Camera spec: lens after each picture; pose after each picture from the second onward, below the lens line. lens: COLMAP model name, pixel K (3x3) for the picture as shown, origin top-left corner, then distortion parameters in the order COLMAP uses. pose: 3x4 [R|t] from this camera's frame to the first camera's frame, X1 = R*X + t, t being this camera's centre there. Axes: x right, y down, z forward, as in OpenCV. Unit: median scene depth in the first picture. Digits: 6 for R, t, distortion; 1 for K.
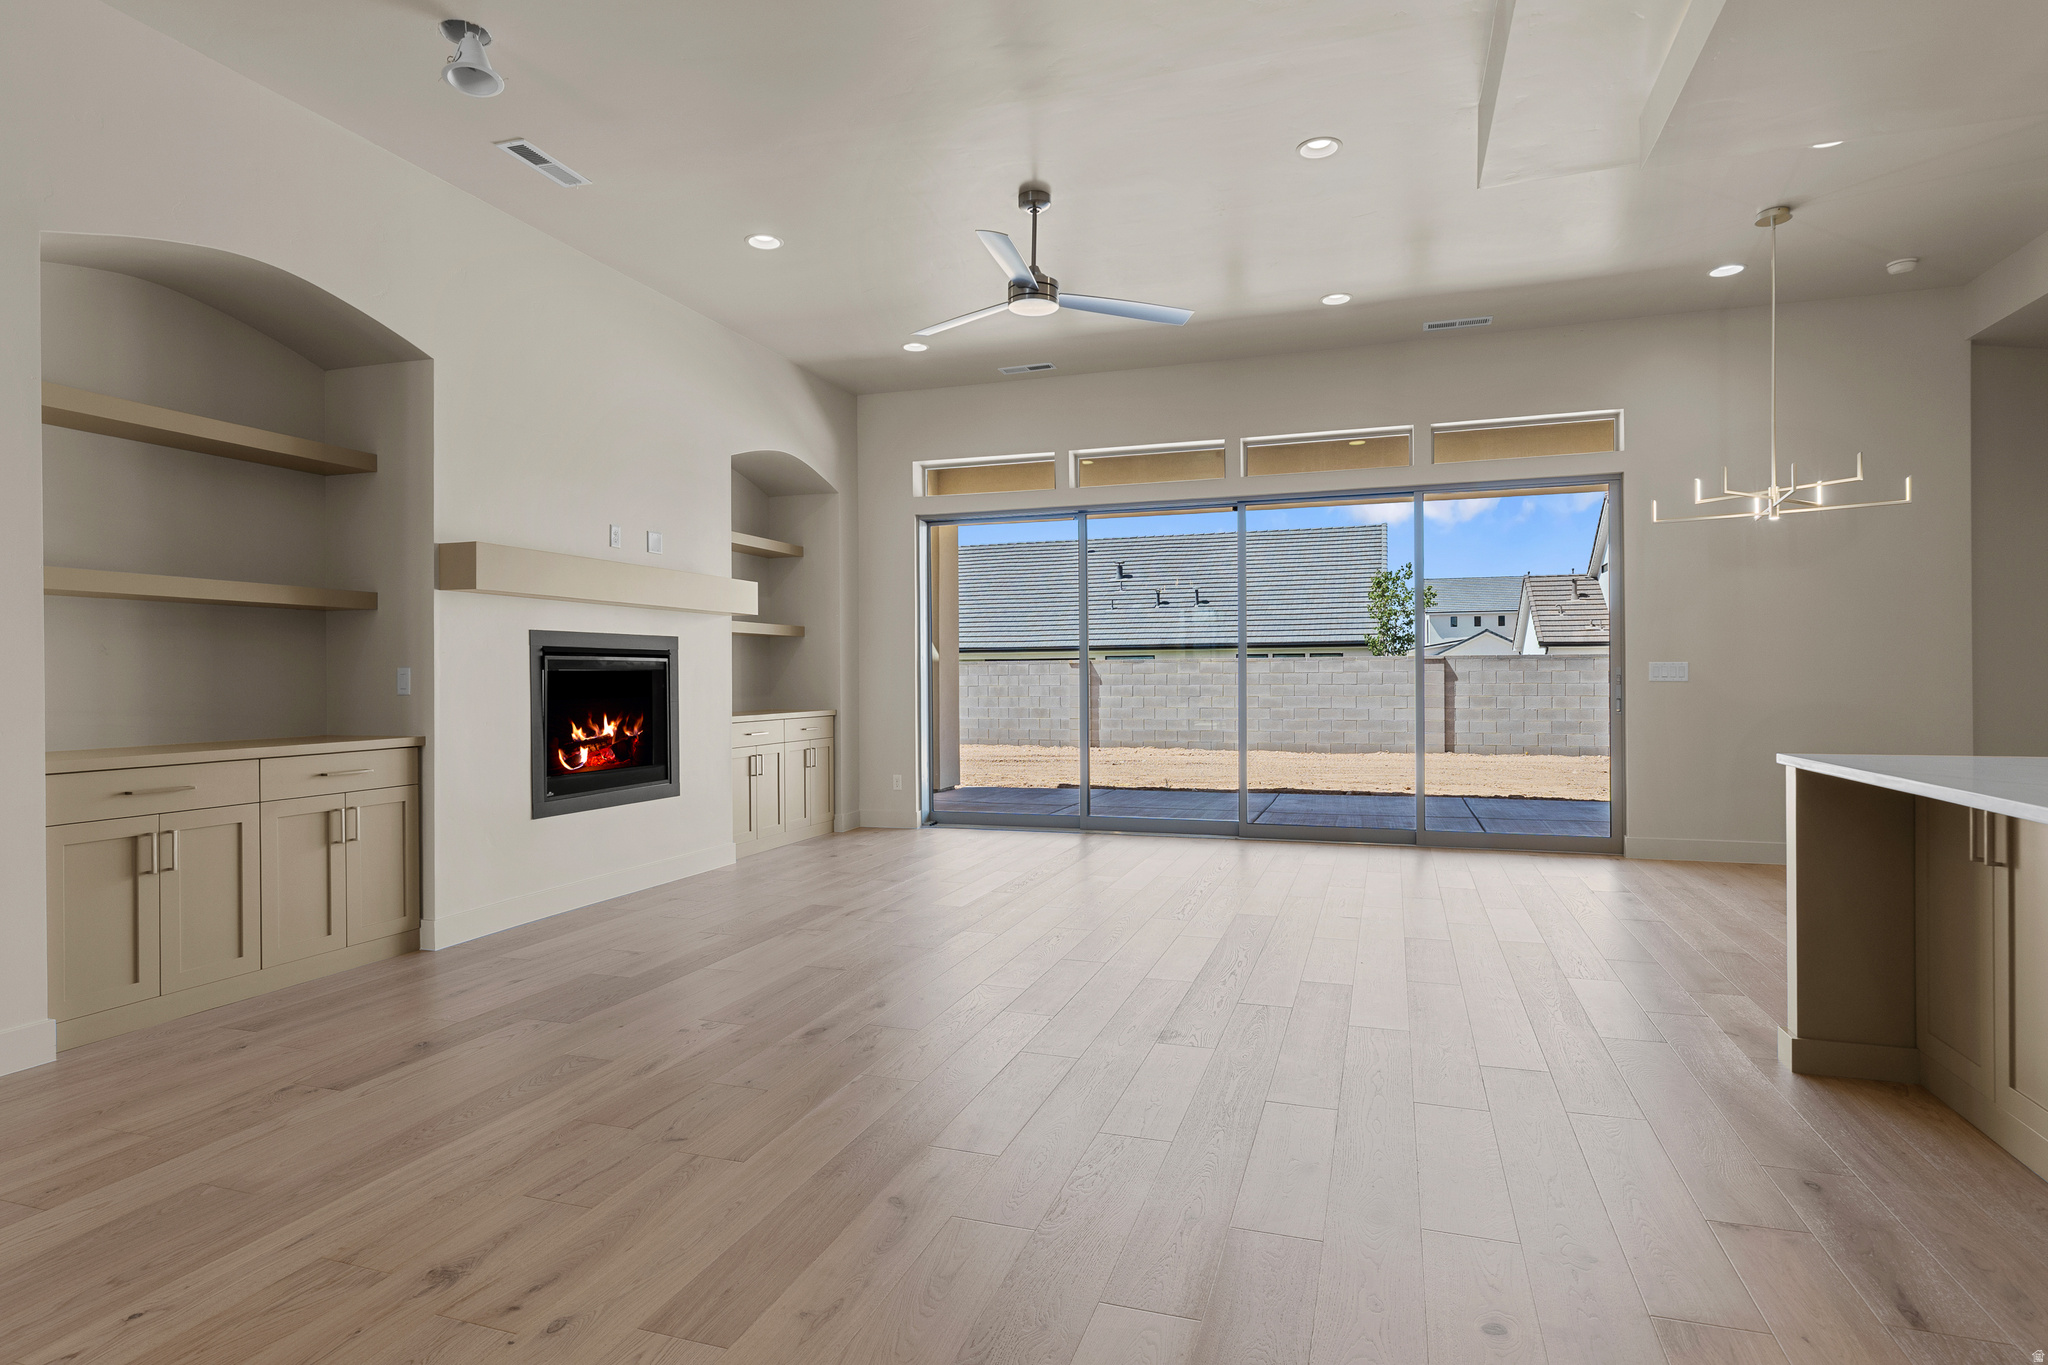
lens RADIAL K [[1081.3, 0, 1028.0], [0, 1081.3, 684.2], [0, 0, 1]] dist [0.006522, 0.004072]
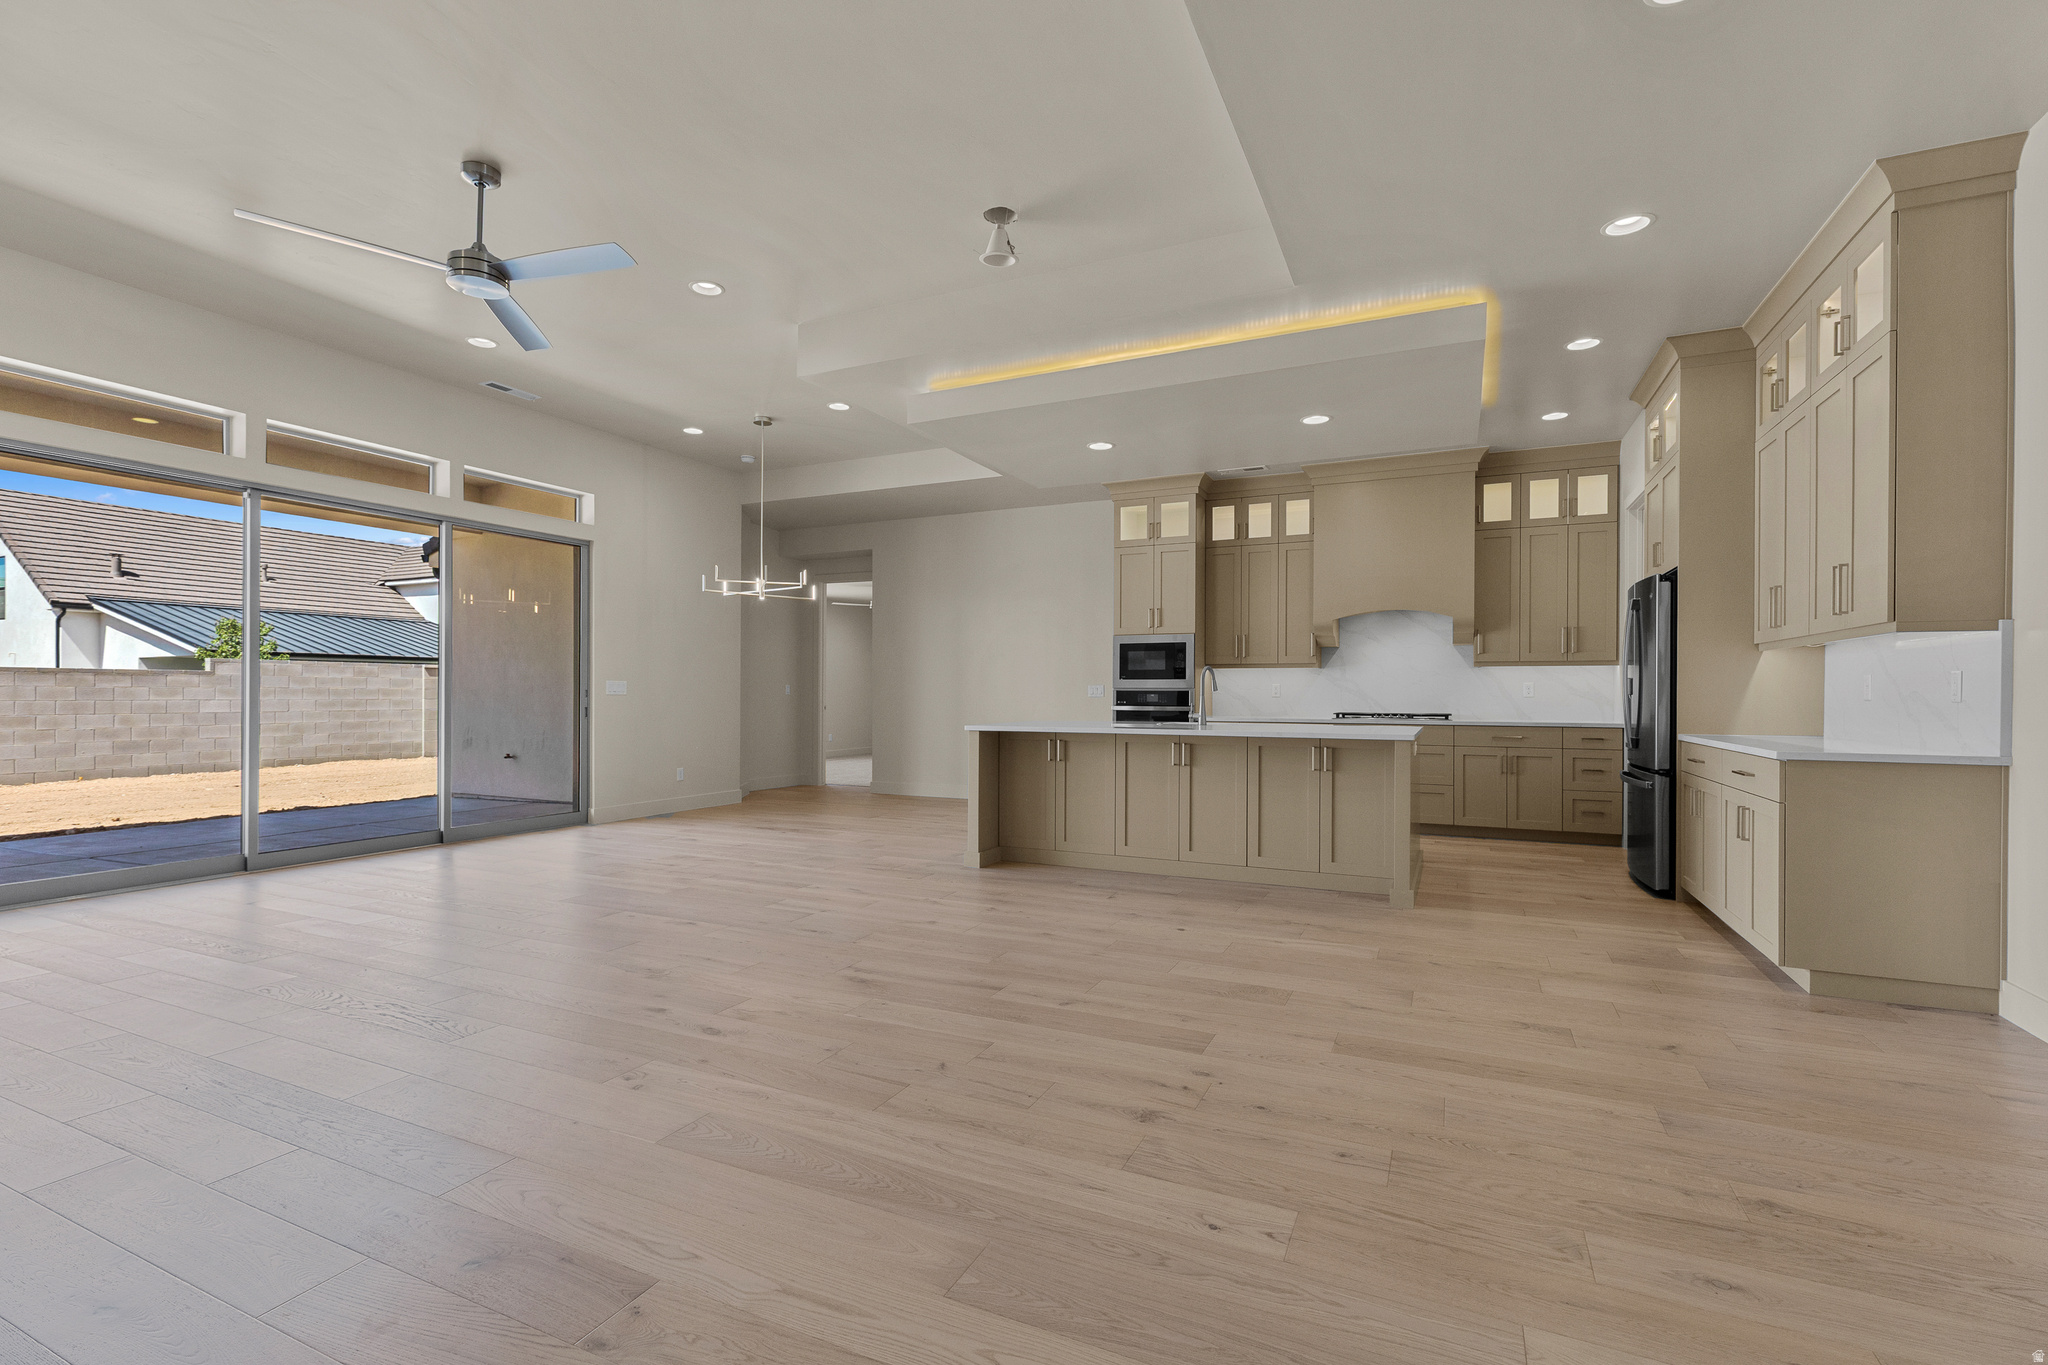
lens RADIAL K [[955.0, 0, 1012.8], [0, 955.0, 689.0], [0, 0, 1]] dist [0.000641, 0.000145]
pose [[0.093204, 0.012418, 0.995570, -0.576749], [0.005585, 0.999900, -0.012995, 0.009878], [-0.995631, 0.006771, 0.093126, 0.349739]]
